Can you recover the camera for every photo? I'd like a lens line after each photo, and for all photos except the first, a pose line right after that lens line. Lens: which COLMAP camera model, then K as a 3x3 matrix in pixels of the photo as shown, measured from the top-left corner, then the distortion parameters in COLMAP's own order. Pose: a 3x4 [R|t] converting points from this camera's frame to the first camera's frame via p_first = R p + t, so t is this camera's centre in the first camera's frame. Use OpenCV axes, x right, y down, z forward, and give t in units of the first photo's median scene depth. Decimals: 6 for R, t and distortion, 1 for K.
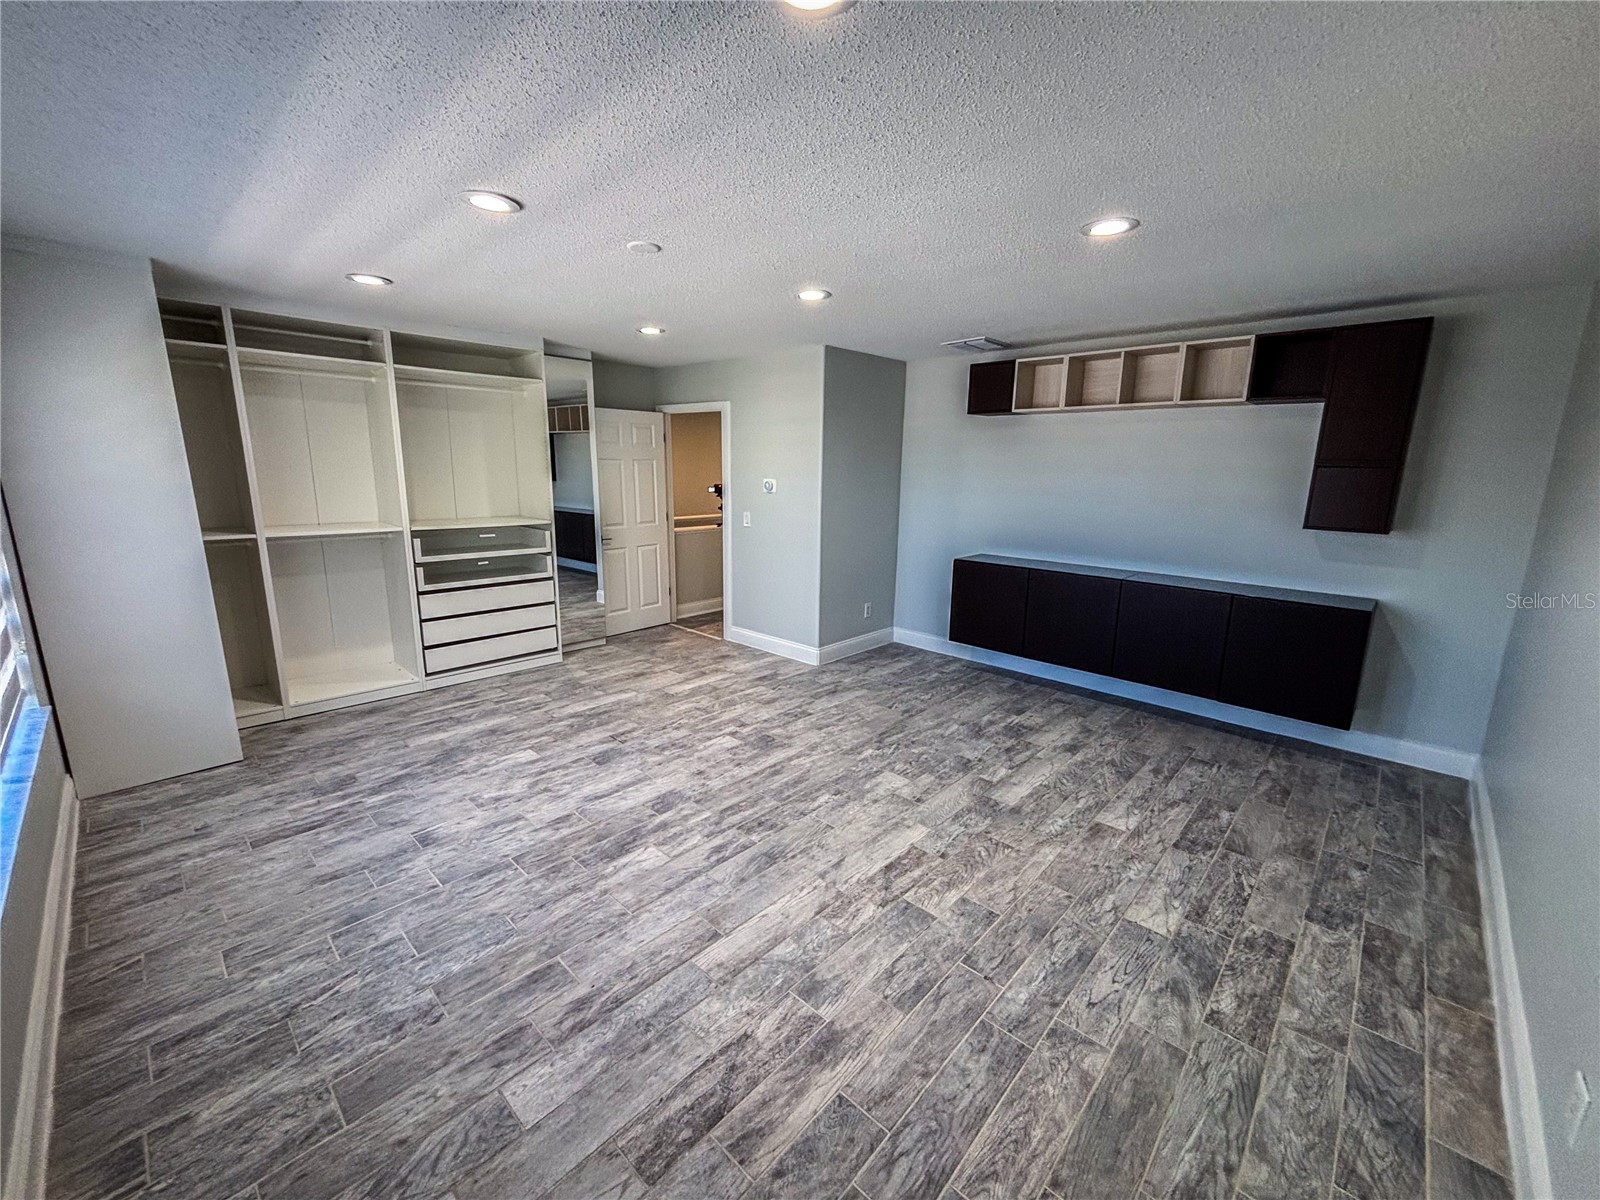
lens RADIAL K [[645.8, 0, 802.7], [0, 645.8, 595.1], [0, 0, 1]] dist [0.004326, 0.000296]
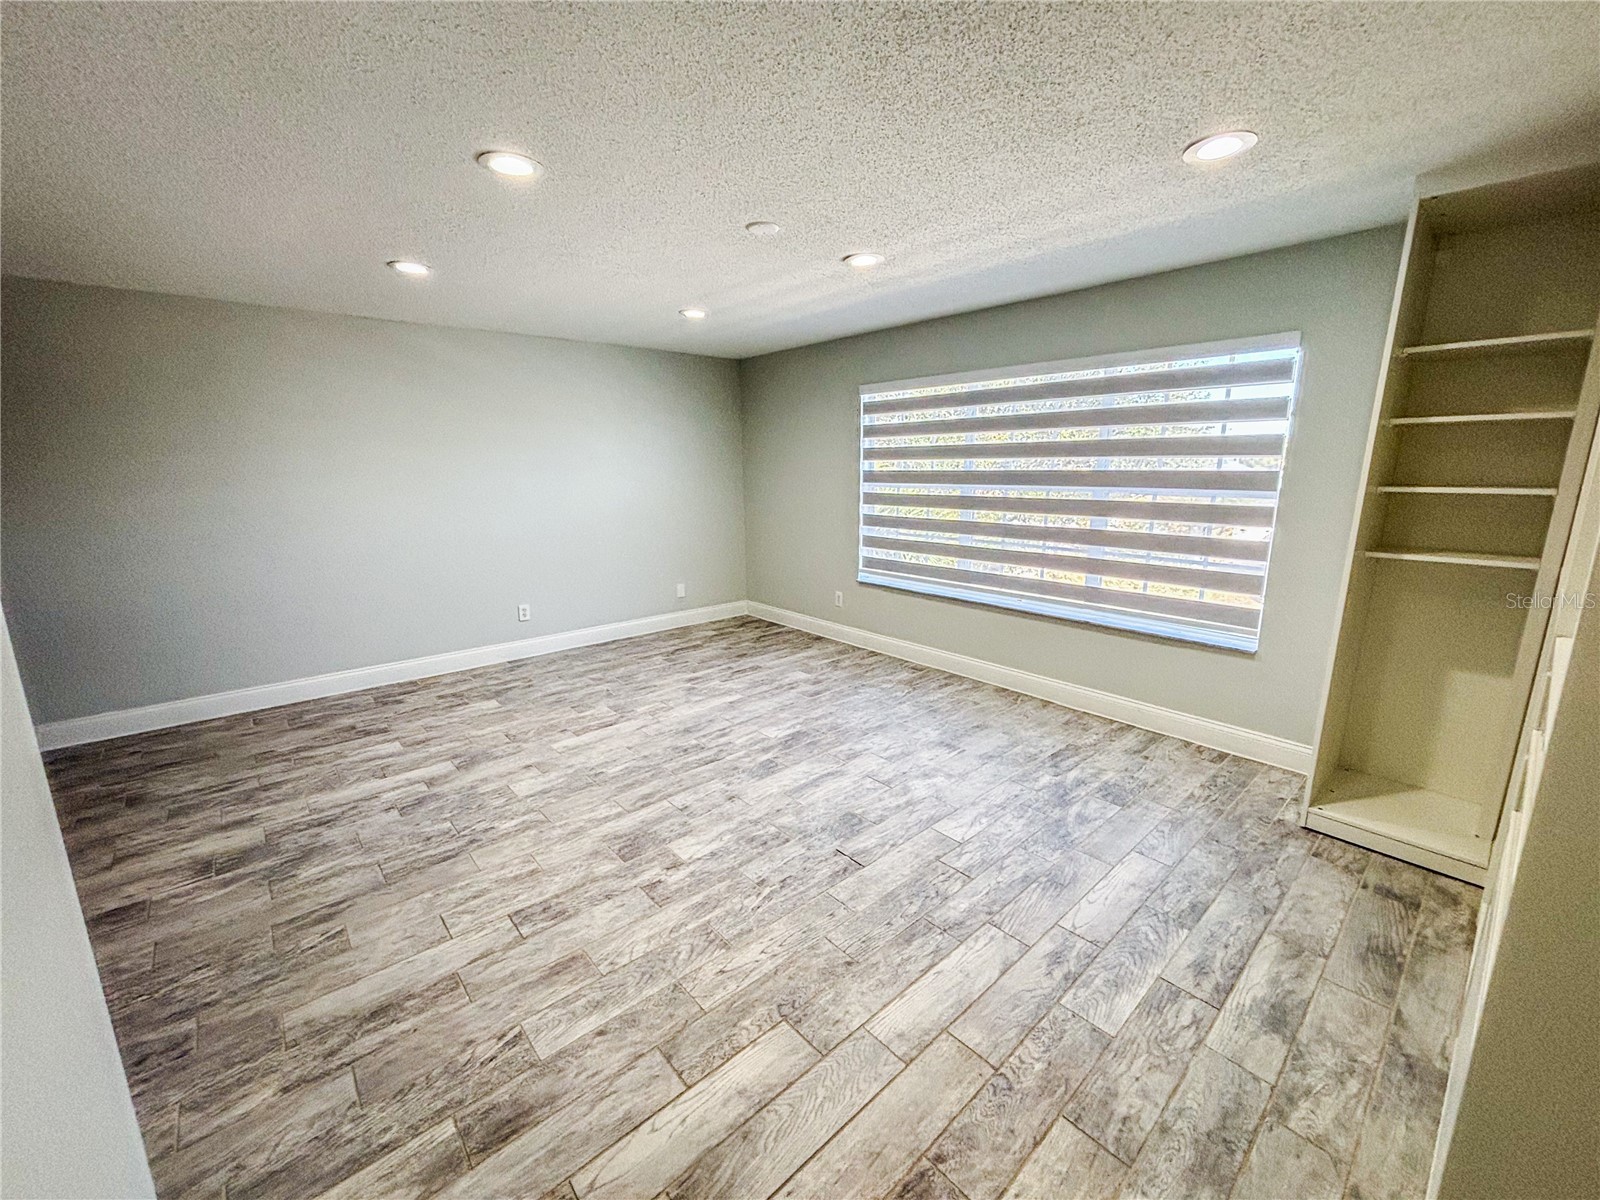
lens RADIAL K [[645.8, 0, 802.4], [0, 645.8, 591.6], [0, 0, 1]] dist [0.004326, 0.000296]
pose [[-0.995834, -0.026302, 0.087311, -0.339169], [0.009994, 0.920246, 0.391213, -0.342505], [-0.090637, 0.390455, -0.916149, 1.761774]]
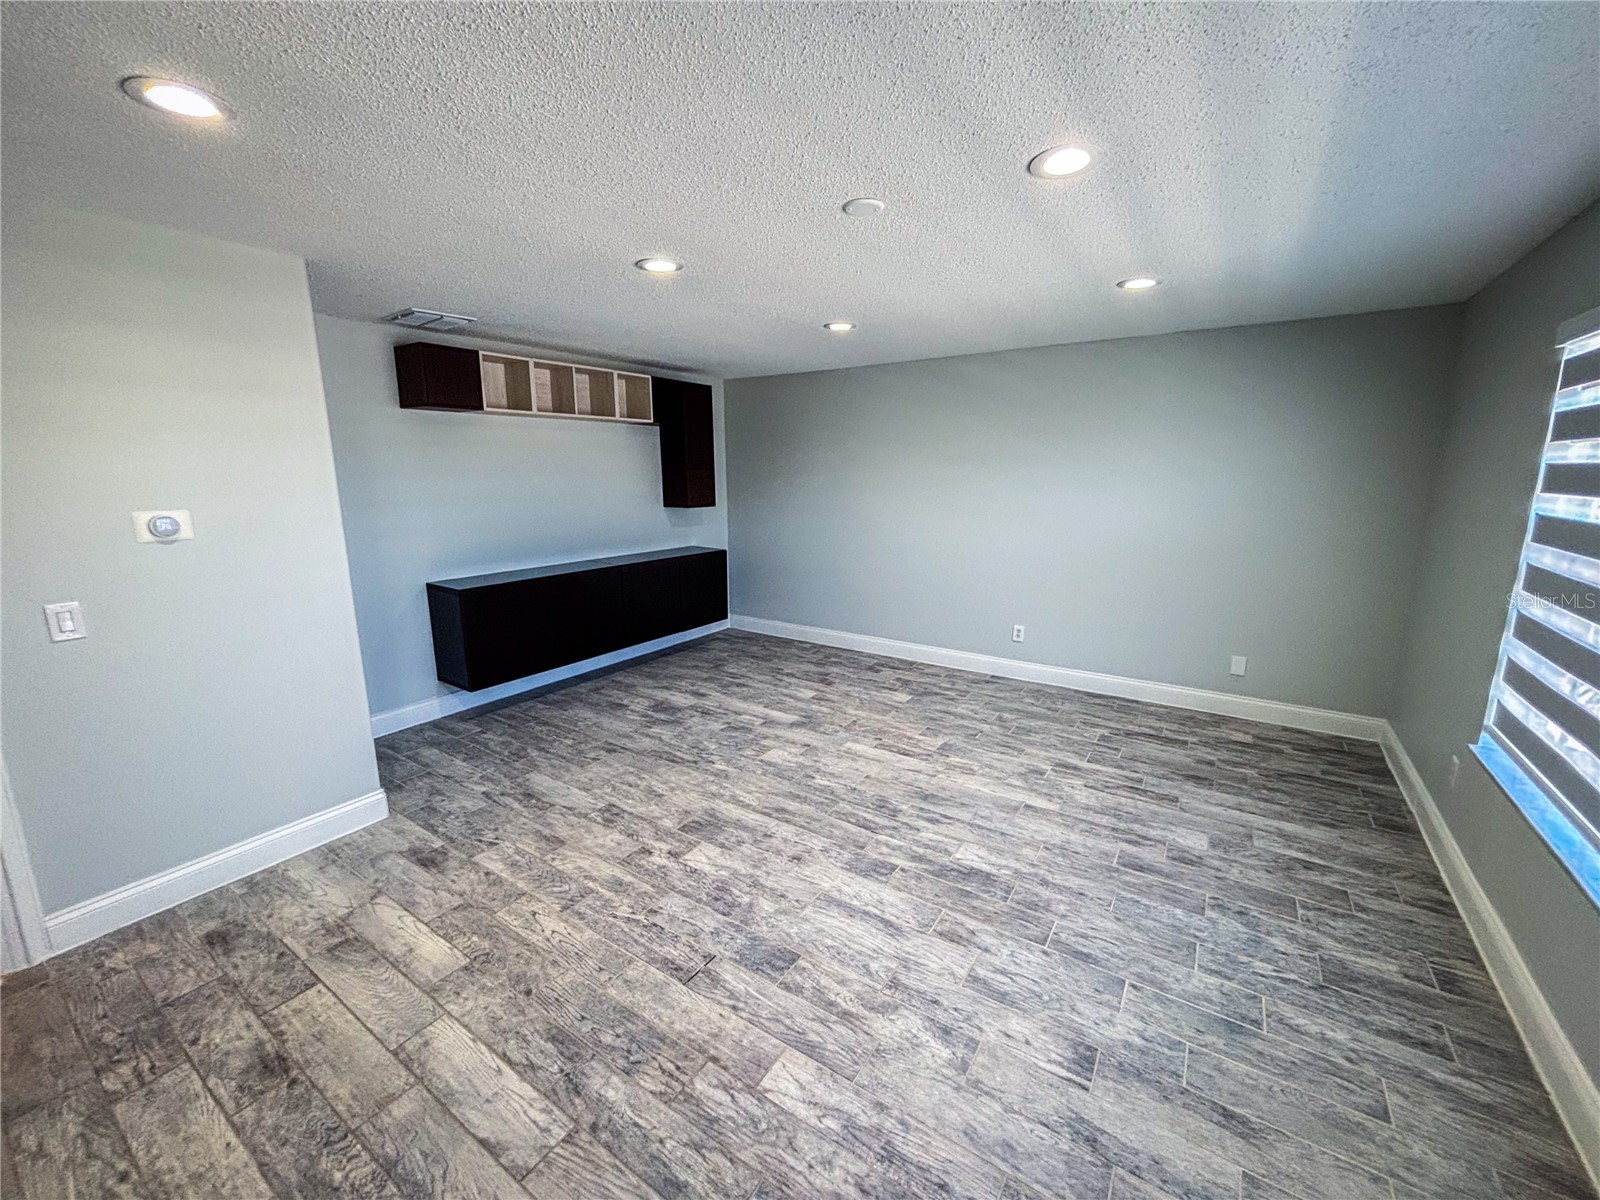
lens RADIAL K [[645.8, 0, 796.9], [0, 645.8, 599.4], [0, 0, 1]] dist [0.004326, 0.000296]
pose [[-0.159941, -0.213386, 0.963787, -0.907227], [0.198085, 0.949558, 0.243108, -0.238902], [-0.967048, 0.229795, -0.109604, 1.057240]]
